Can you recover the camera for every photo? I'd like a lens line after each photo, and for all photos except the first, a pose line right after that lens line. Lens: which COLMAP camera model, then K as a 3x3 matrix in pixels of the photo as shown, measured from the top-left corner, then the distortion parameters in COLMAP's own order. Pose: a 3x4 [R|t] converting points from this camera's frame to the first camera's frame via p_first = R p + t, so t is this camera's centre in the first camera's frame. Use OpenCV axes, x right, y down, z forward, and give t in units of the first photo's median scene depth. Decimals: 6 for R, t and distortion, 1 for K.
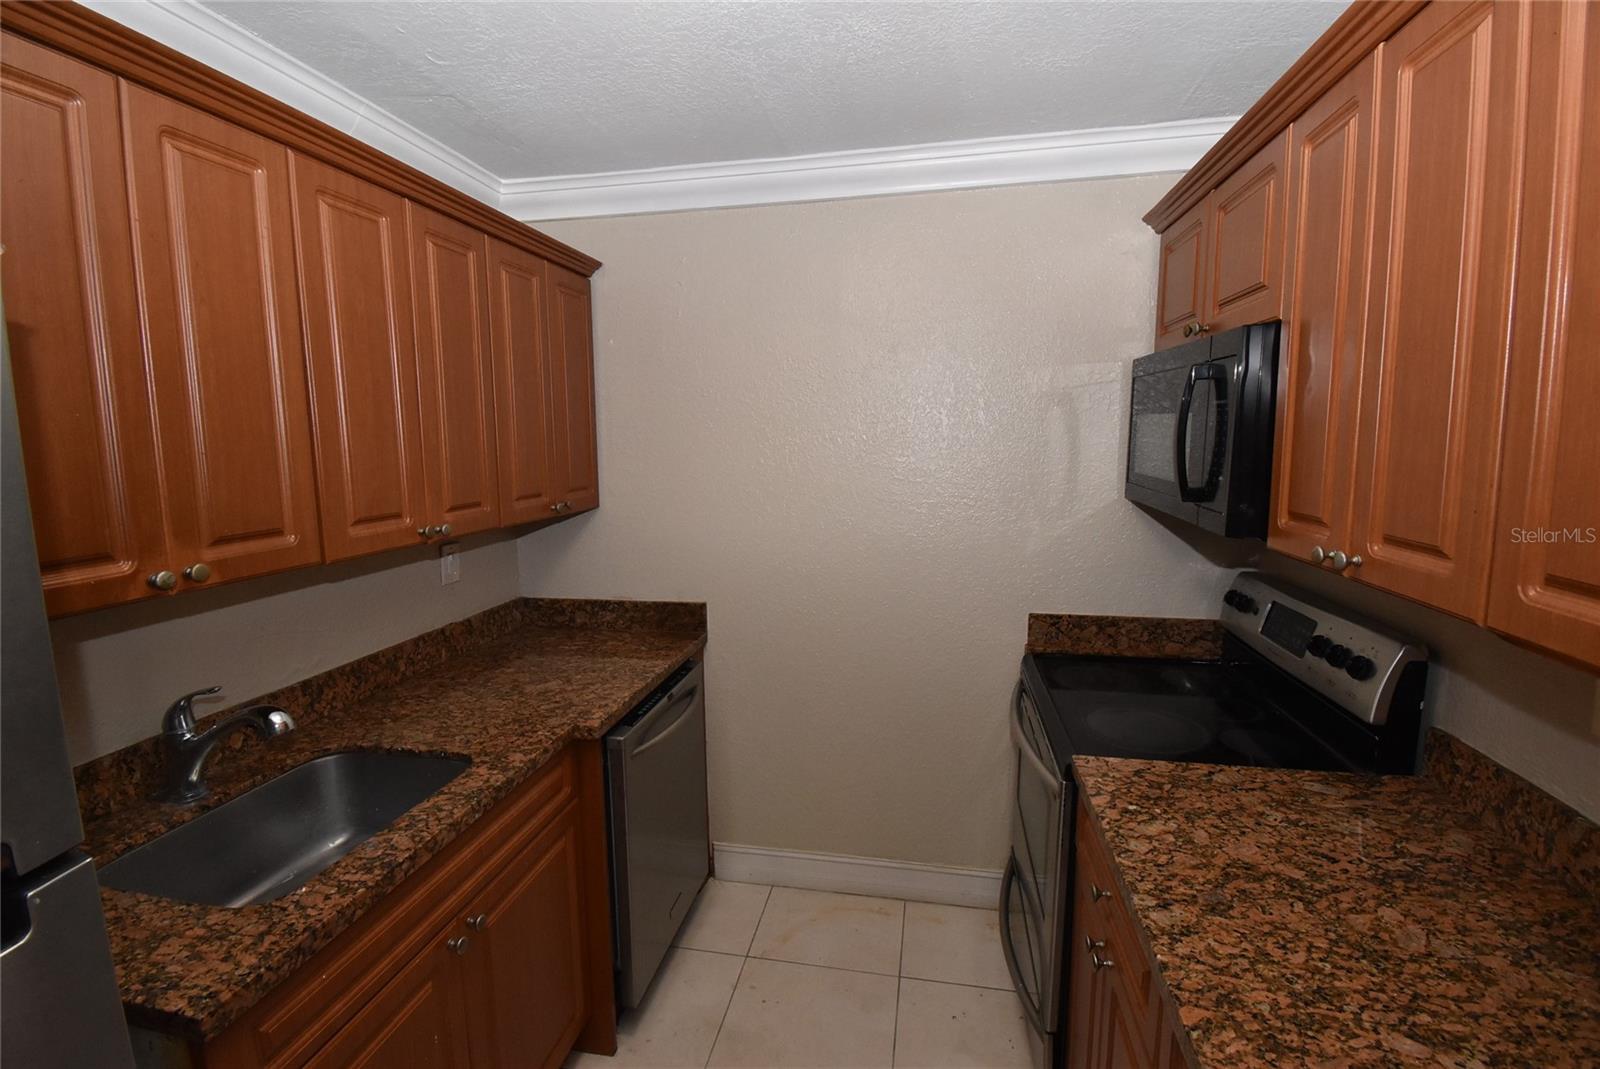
lens RADIAL K [[708.3, 0, 800.0], [0, 708.3, 534.5], [0, 0, 1]] dist [0.027856, -0.029194]
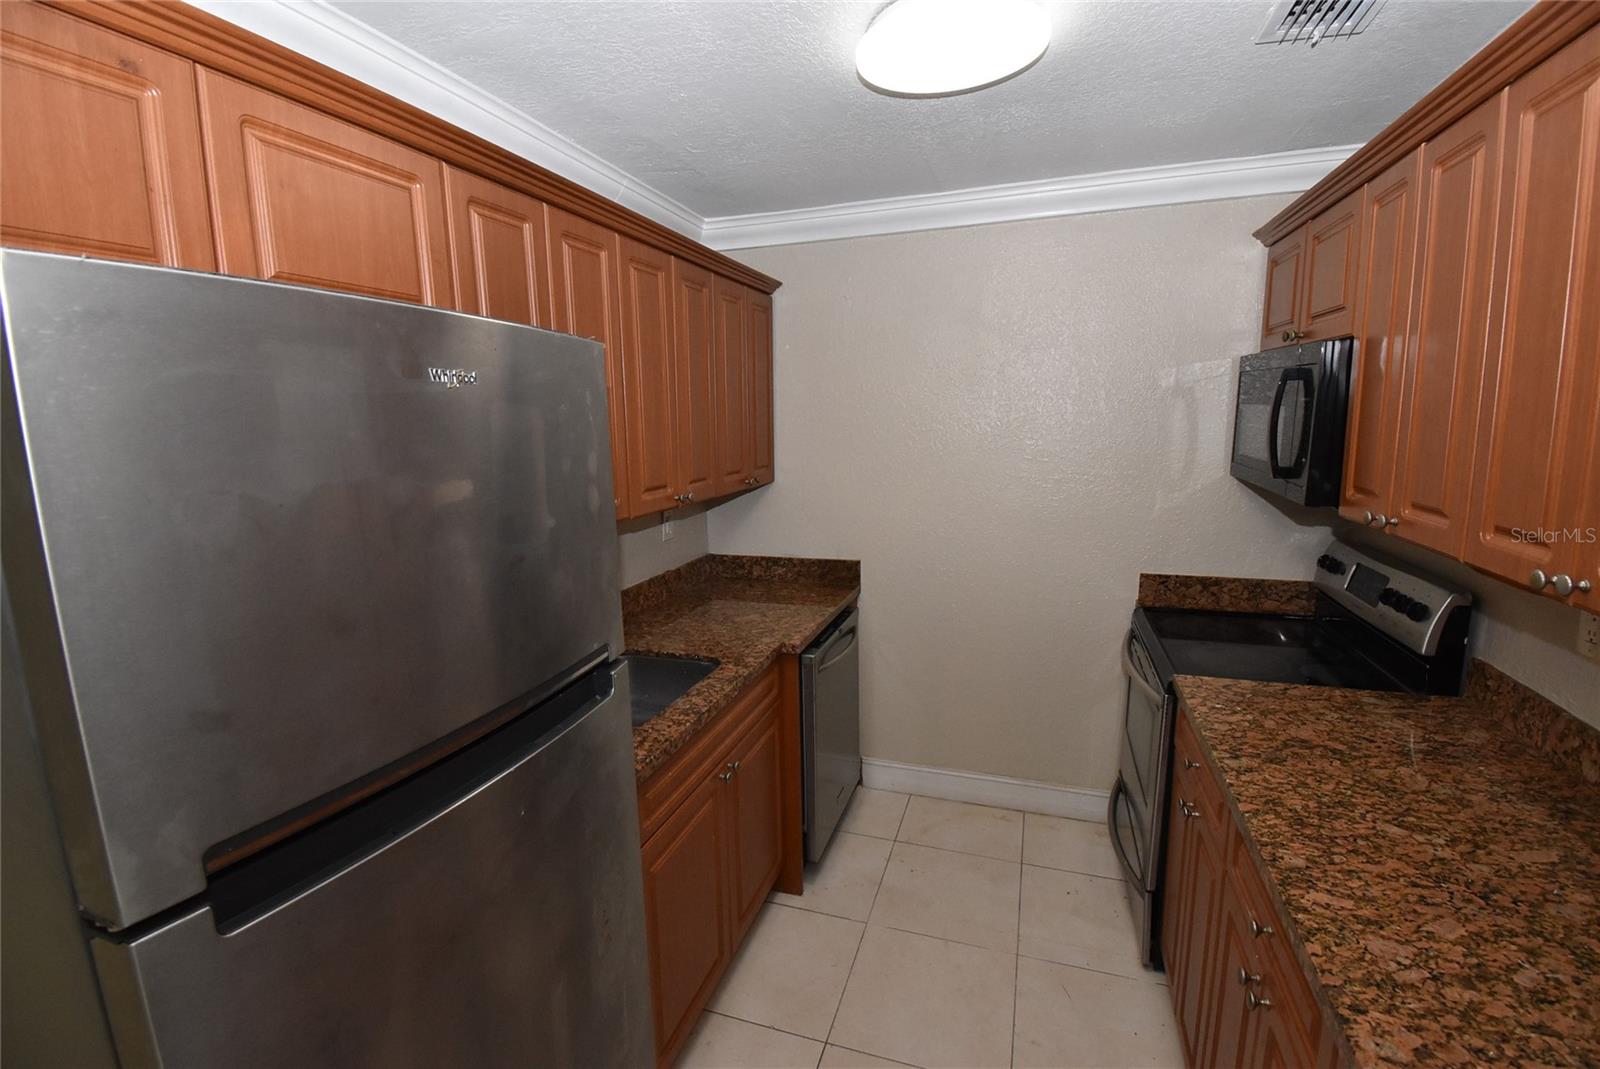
lens RADIAL K [[709.5, 0, 802.2], [0, 709.5, 536.5], [0, 0, 1]] dist [0.031002, -0.033087]
pose [[0.991498, 0.014649, -0.129294, -0.112453], [-0.010030, 0.999290, 0.036304, 0.017869], [0.129734, -0.034698, 0.990942, -0.334428]]
